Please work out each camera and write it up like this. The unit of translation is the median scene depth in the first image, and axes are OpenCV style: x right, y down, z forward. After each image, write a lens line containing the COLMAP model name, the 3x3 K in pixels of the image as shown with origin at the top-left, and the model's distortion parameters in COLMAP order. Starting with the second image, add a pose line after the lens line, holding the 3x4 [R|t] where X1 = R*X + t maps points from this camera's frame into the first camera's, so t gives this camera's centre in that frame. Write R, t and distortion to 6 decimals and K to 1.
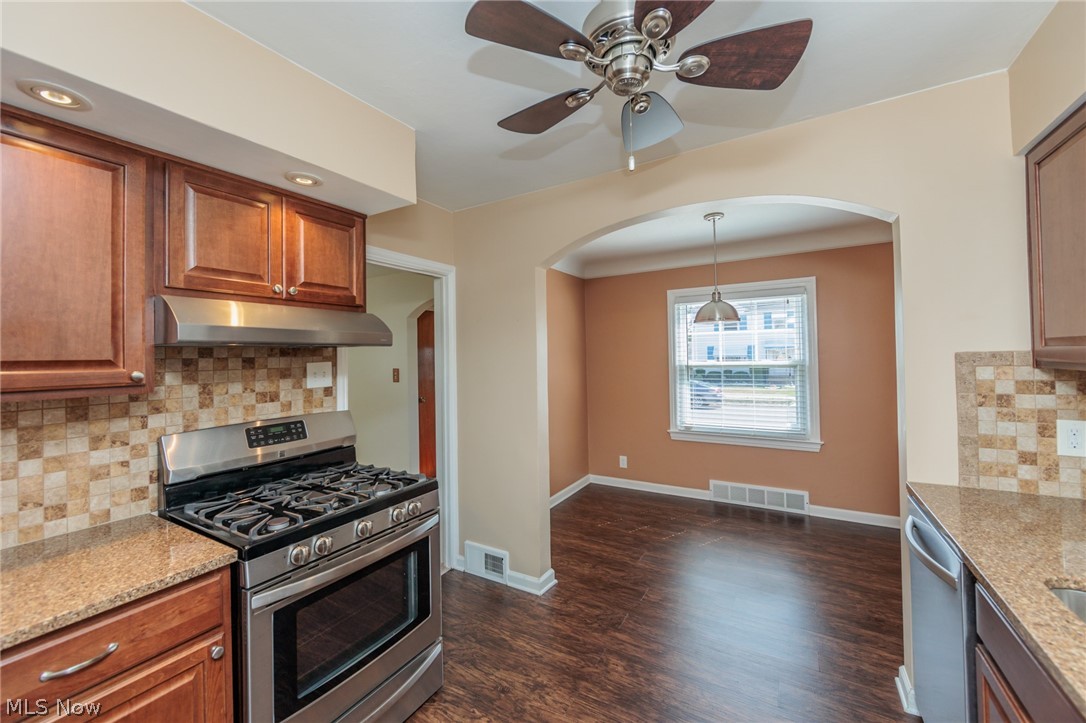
lens RADIAL K [[425.5, 0, 542.1], [0, 425.5, 348.9], [0, 0, 1]] dist [-0.000652, -0.000039]
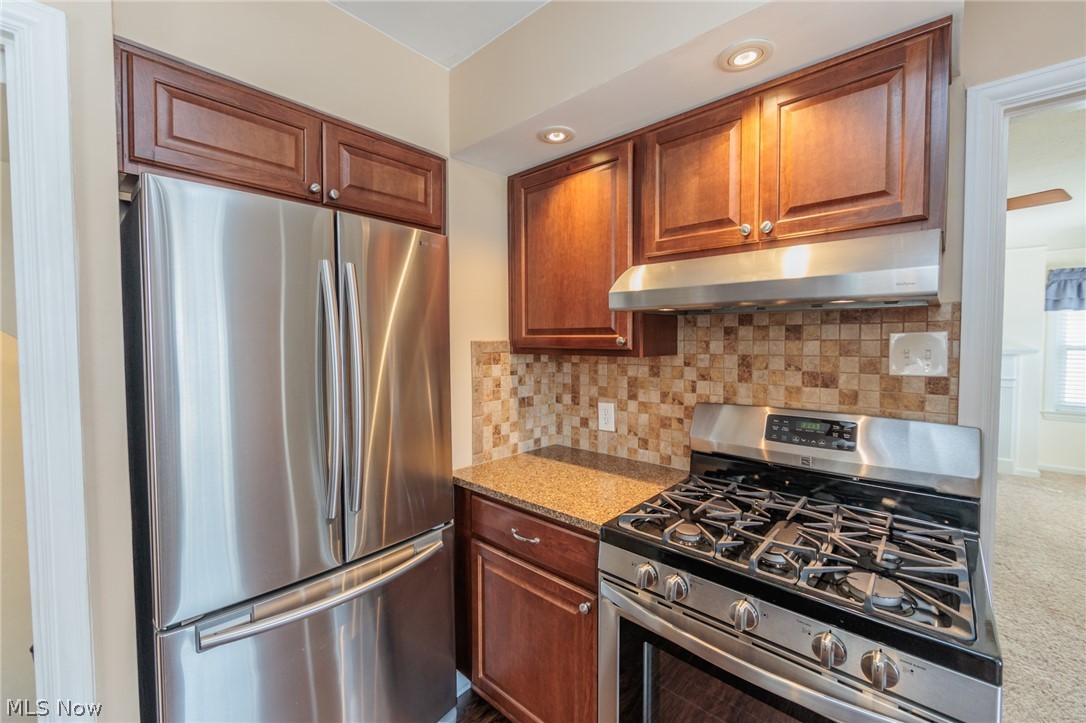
lens RADIAL K [[438.6, 0, 545.4], [0, 438.6, 354.0], [0, 0, 1]] dist [-0.004746, -0.000183]
pose [[-0.186580, 0.051721, -0.981077, 0.155676], [0.020475, 0.998601, 0.048751, 0.022398], [0.982226, -0.010992, -0.187378, 0.641082]]
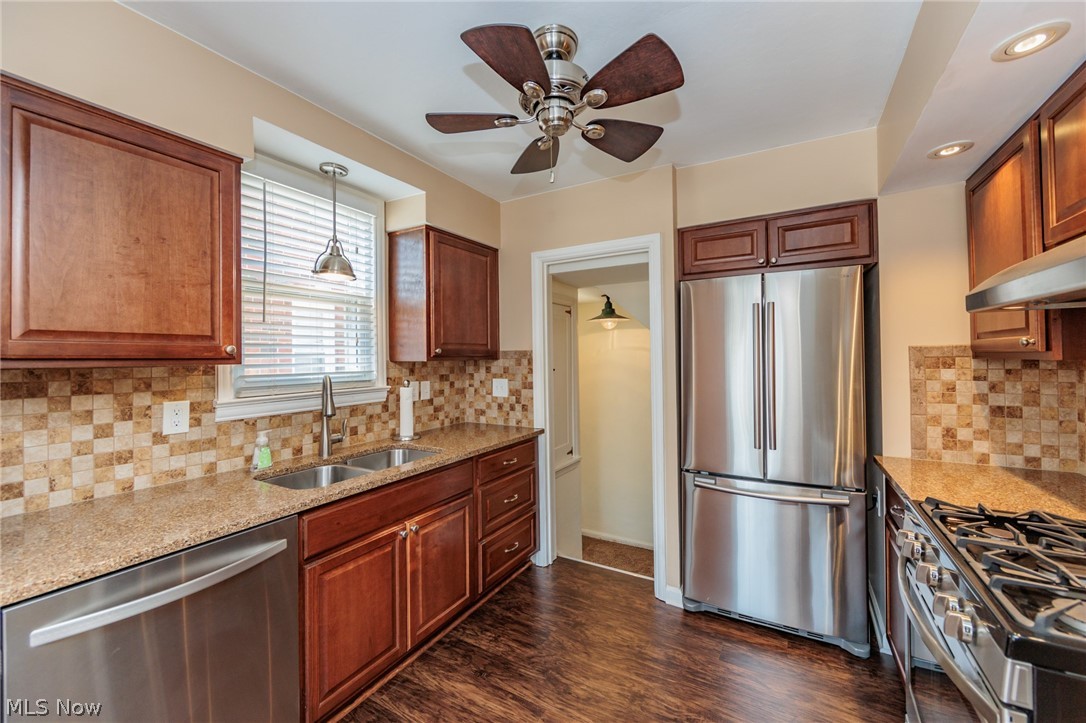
lens RADIAL K [[427.8, 0, 548.1], [0, 427.8, 351.2], [0, 0, 1]] dist [-0.002254, -0.000286]
pose [[-0.999252, 0.031306, -0.022690, 0.151836], [0.031965, 0.999060, -0.029271, 0.049261], [0.021752, -0.029975, -0.999314, 1.267553]]
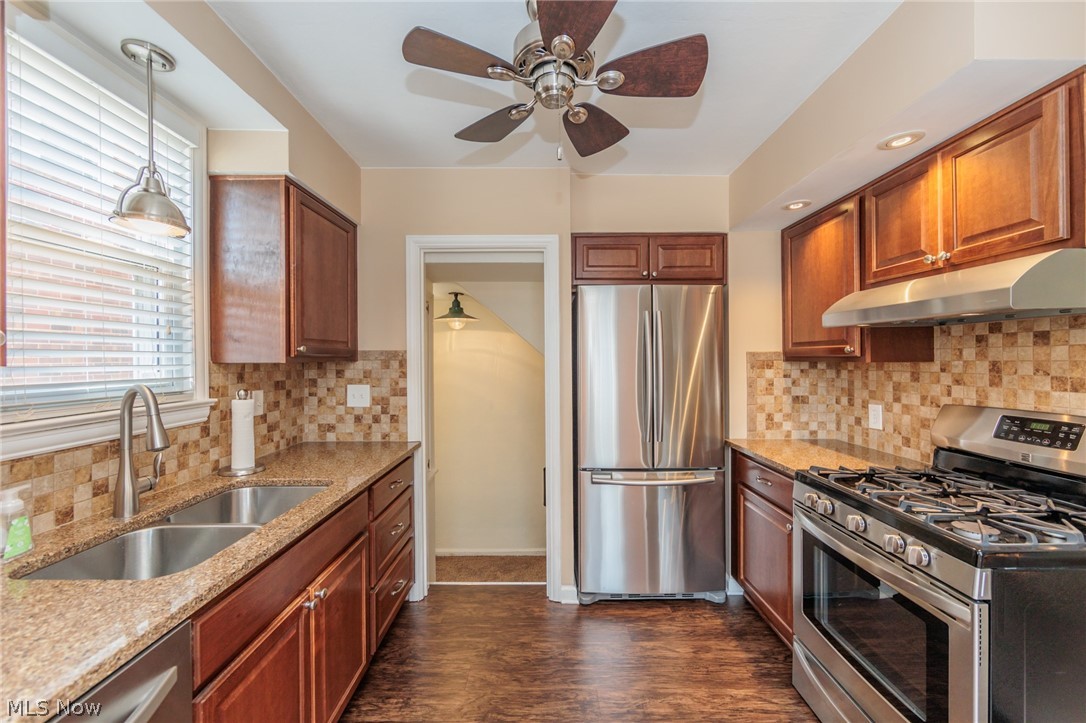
lens RADIAL K [[433.4, 0, 542.8], [0, 433.4, 357.8], [0, 0, 1]] dist [-0.001244, -0.000399]
pose [[-0.855109, 0.023060, -0.517936, 0.471719], [0.030107, 0.999533, -0.005204, 0.041703], [0.517574, -0.020044, -0.855404, 1.094513]]
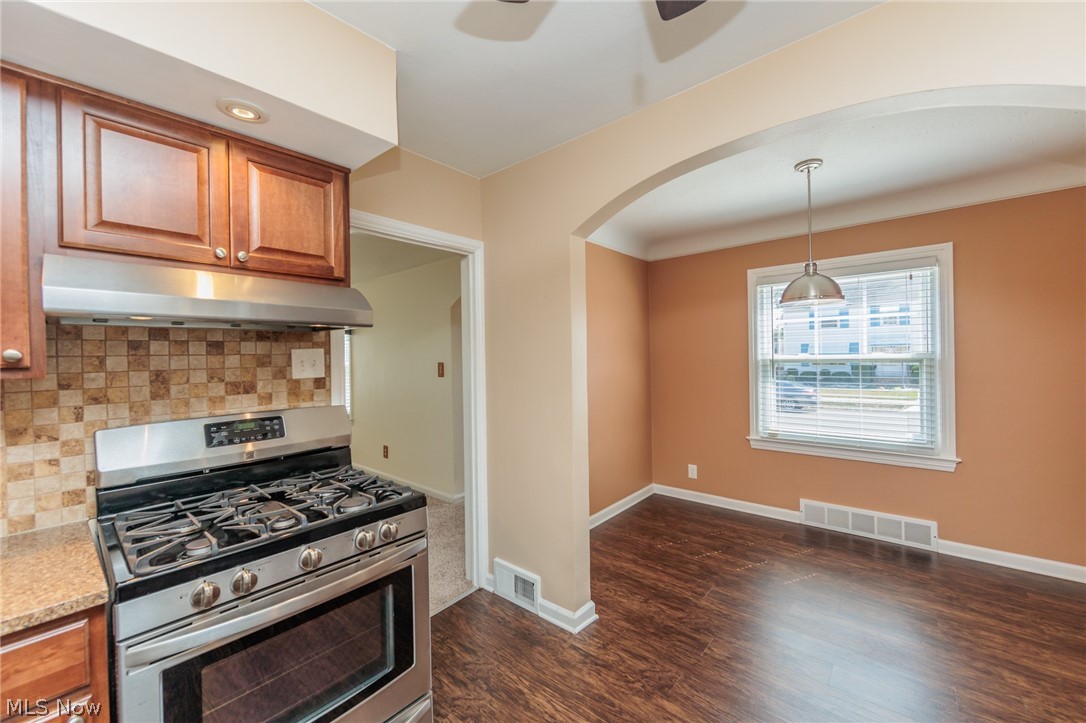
lens RADIAL K [[425.9, 0, 551.7], [0, 425.9, 357.1], [0, 0, 1]] dist [-0.001416, -0.000511]
pose [[0.987312, 0.001462, -0.158787, 0.102184], [0.001889, 0.999779, 0.020947, 0.032302], [0.158782, -0.020981, 0.987091, 0.238841]]
